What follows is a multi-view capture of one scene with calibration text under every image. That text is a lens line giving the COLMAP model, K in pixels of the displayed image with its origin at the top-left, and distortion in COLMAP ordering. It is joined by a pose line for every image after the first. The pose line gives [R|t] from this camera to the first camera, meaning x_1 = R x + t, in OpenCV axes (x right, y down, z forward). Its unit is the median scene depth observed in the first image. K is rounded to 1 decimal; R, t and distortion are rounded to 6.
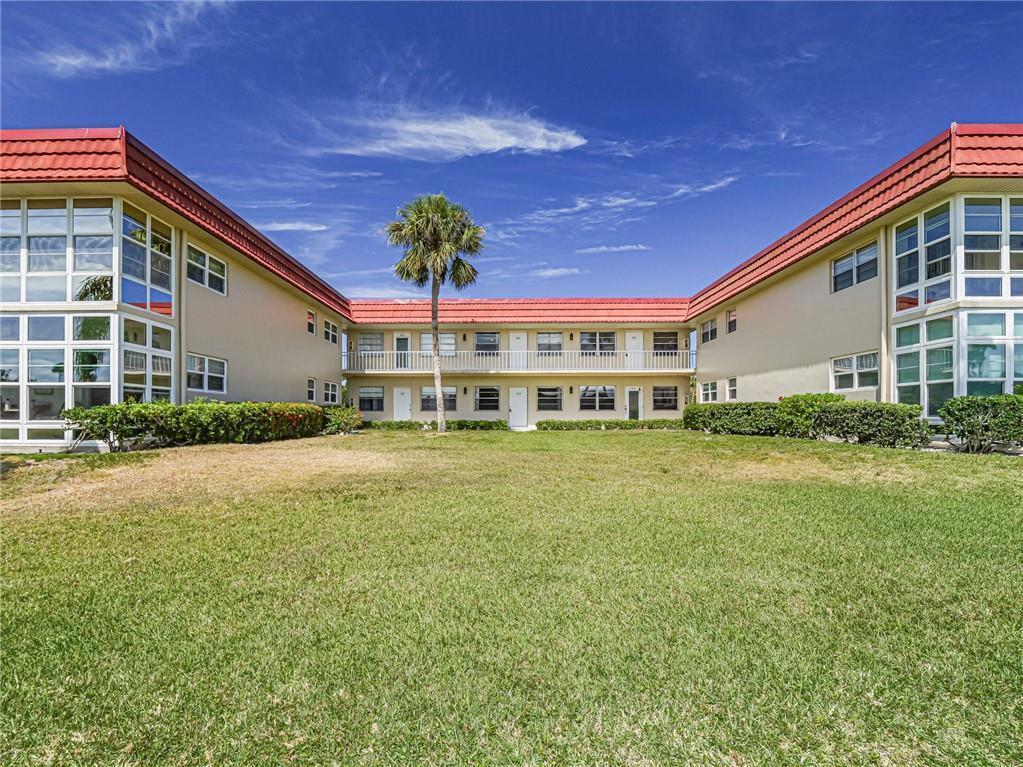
lens RADIAL K [[510.3, 0, 499.9], [0, 510.3, 415.1], [0, 0, 1]] dist [0.000590, -0.000918]
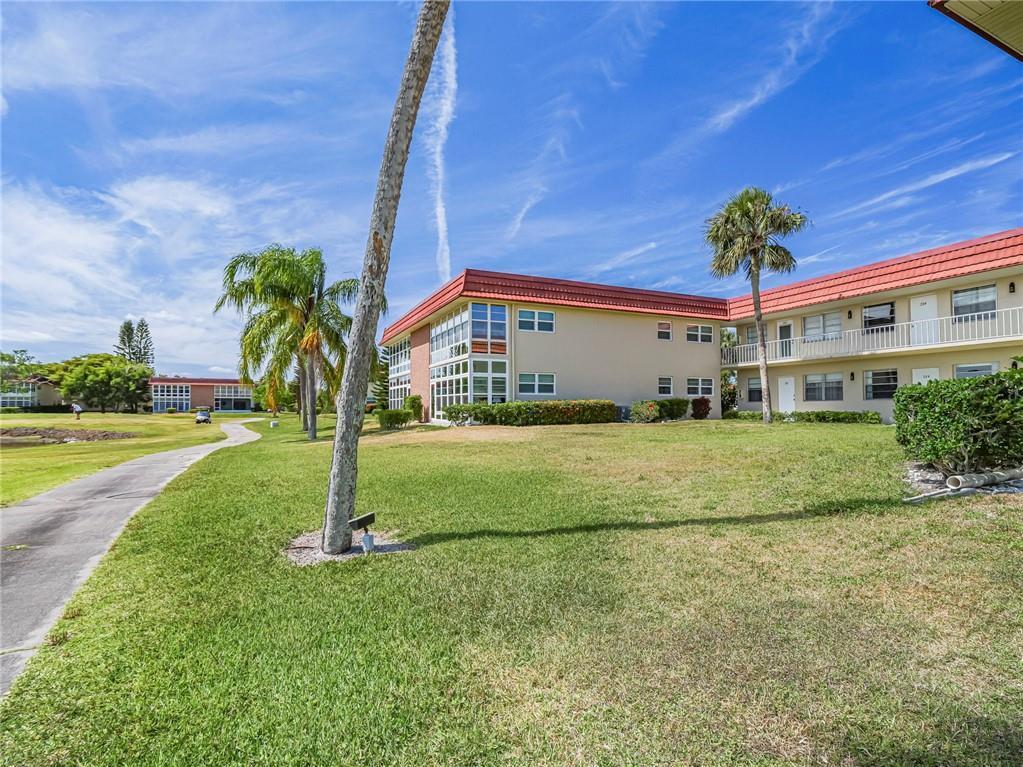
lens RADIAL K [[510.3, 0, 512.8], [0, 510.3, 385.2], [0, 0, 1]] dist [0.000590, -0.000918]
pose [[0.440815, -0.043386, -0.896549, 0.632487], [0.012383, 0.999030, -0.042256, -0.004559], [0.897512, 0.007525, 0.440925, 0.146674]]
